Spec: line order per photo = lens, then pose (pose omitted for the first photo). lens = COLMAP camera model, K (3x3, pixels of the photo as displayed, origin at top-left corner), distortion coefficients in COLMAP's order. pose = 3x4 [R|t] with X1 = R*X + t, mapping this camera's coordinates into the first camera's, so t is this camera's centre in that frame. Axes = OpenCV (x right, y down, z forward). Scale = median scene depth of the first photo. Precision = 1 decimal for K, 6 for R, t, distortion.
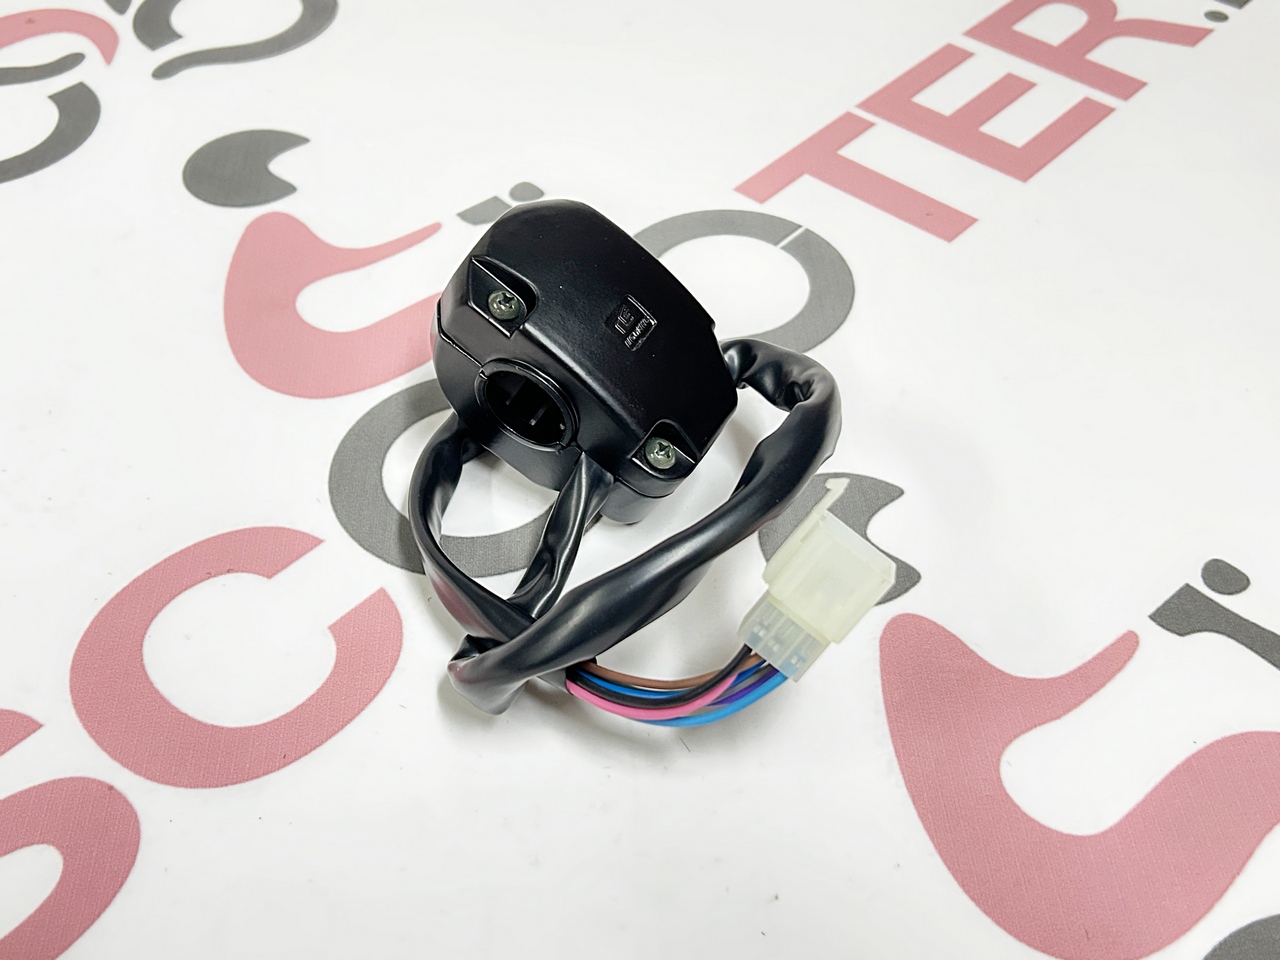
lens RADIAL K [[1412.5, 0, 638.0], [0, 1412.5, 478.5], [0, 0, 1]] dist [-0.011592, 0.000000]
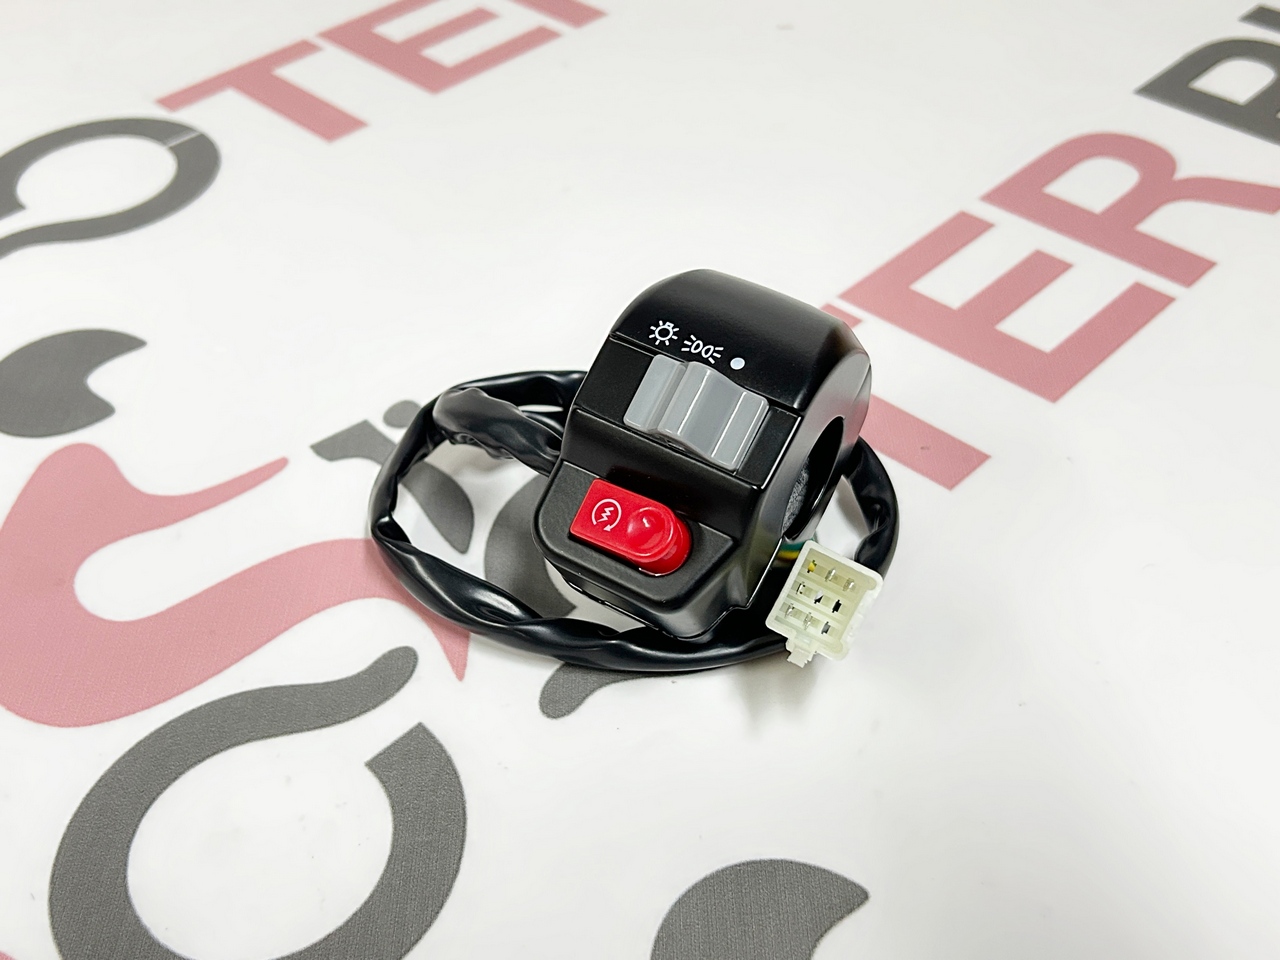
lens RADIAL K [[1412.5, 0, 631.7], [0, 1412.5, 477.6], [0, 0, 1]] dist [-0.011592, 0.000000]
pose [[0.998744, 0.005165, -0.049839, 0.087337], [-0.008508, 0.997710, -0.067094, -0.120897], [0.049379, 0.067434, 0.996501, 0.240518]]
